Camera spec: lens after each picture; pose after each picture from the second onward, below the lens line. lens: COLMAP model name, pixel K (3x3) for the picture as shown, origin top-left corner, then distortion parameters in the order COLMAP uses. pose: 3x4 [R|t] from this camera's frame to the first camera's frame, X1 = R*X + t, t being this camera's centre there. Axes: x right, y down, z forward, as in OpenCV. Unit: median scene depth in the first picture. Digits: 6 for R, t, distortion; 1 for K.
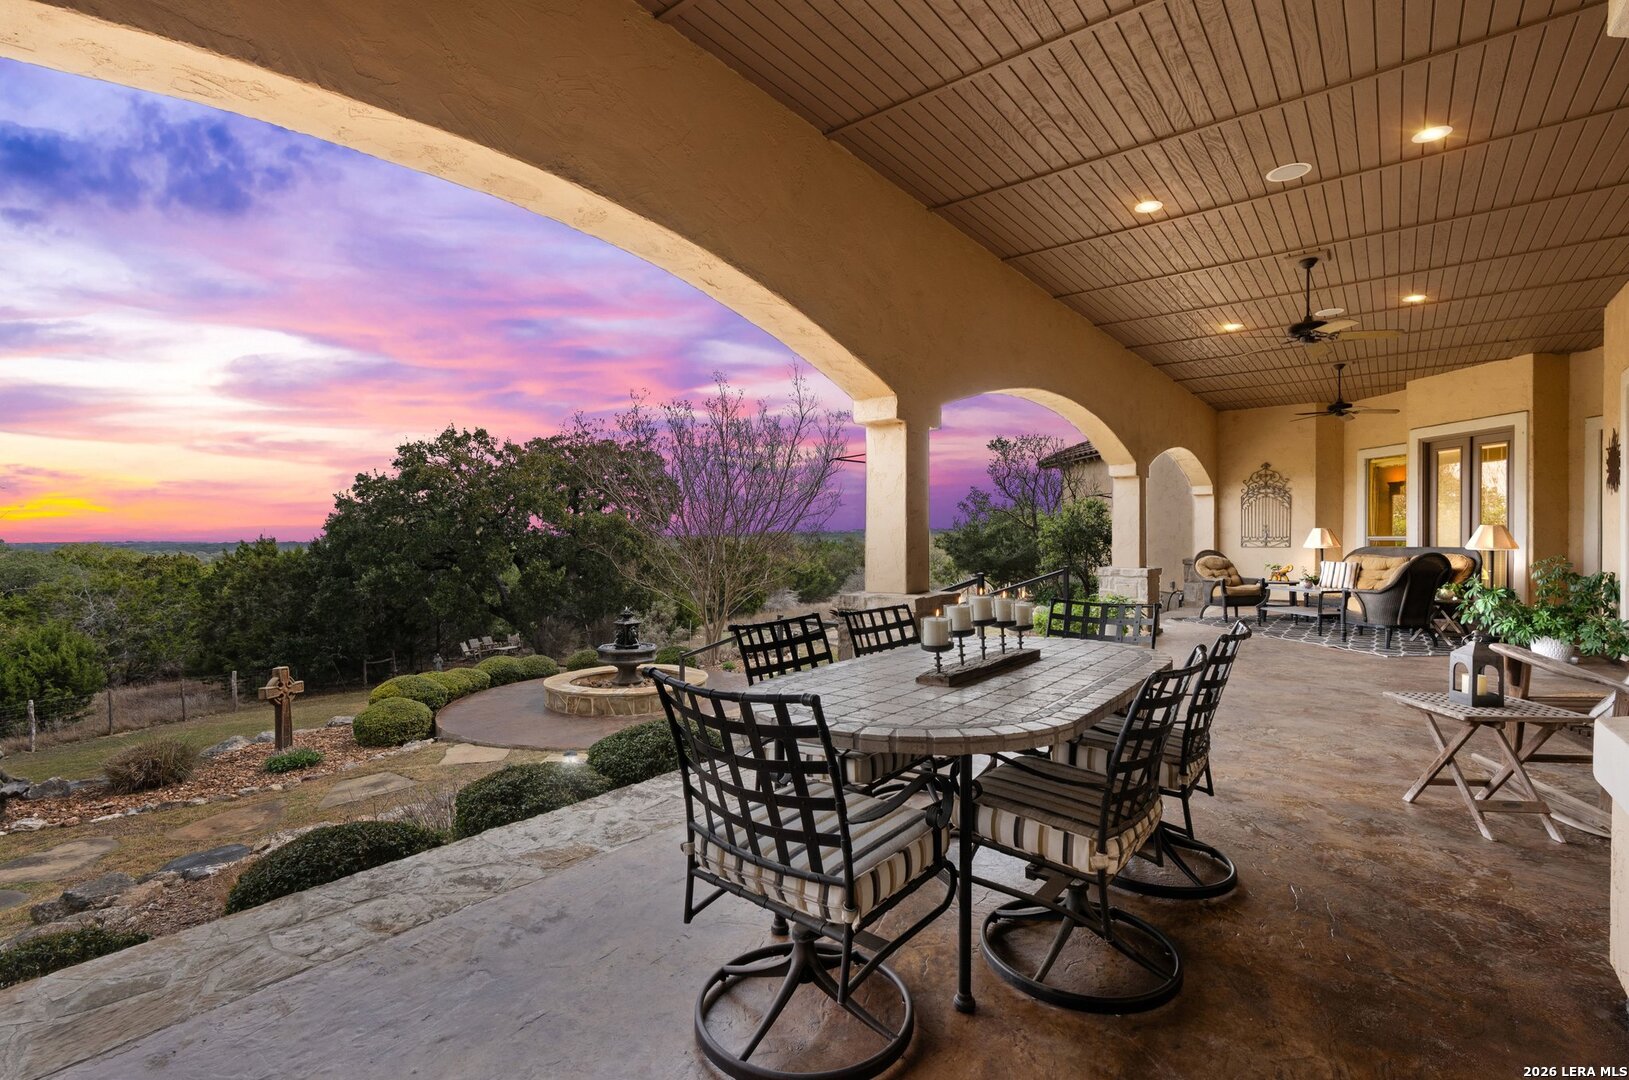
lens RADIAL K [[738.9, 0, 816.9], [0, 738.9, 540.4], [0, 0, 1]] dist [-0.007951, 0.003055]
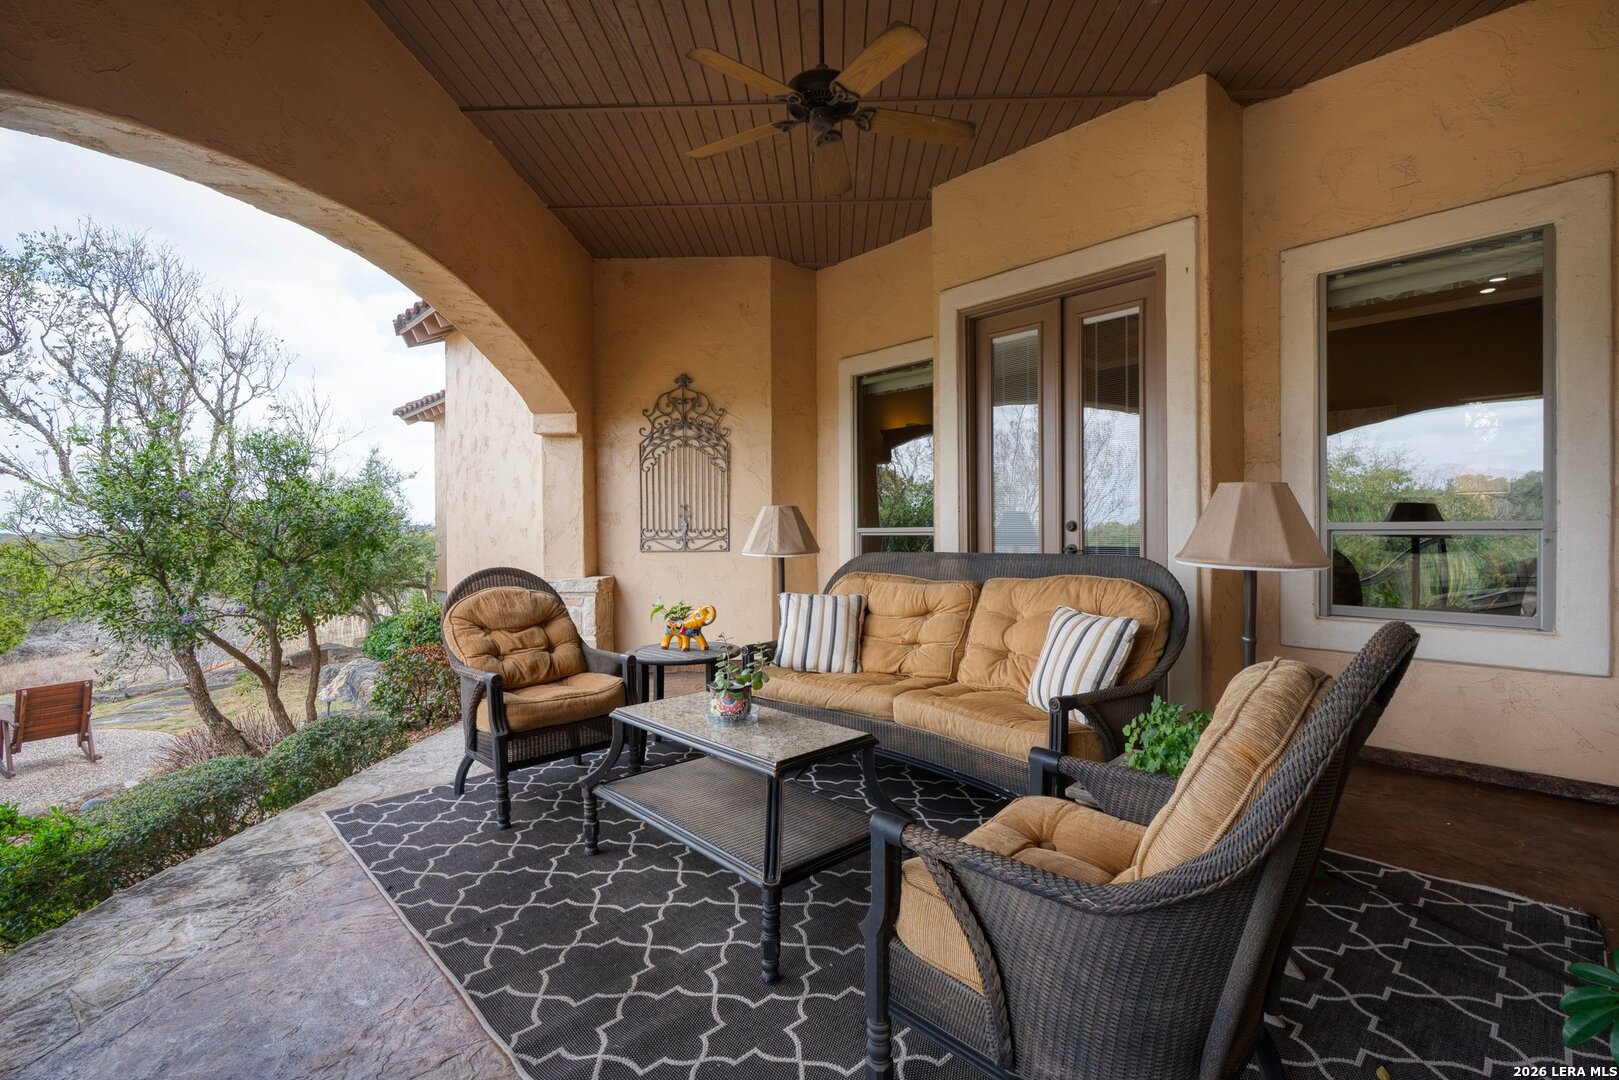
lens RADIAL K [[734.4, 0, 809.8], [0, 734.4, 538.2], [0, 0, 1]] dist [-0.007951, 0.003055]
pose [[0.805953, -0.007756, 0.591929, 0.406537], [0.006756, 0.999970, 0.003905, -0.000658], [-0.591941, 0.000852, 0.805981, 0.589398]]
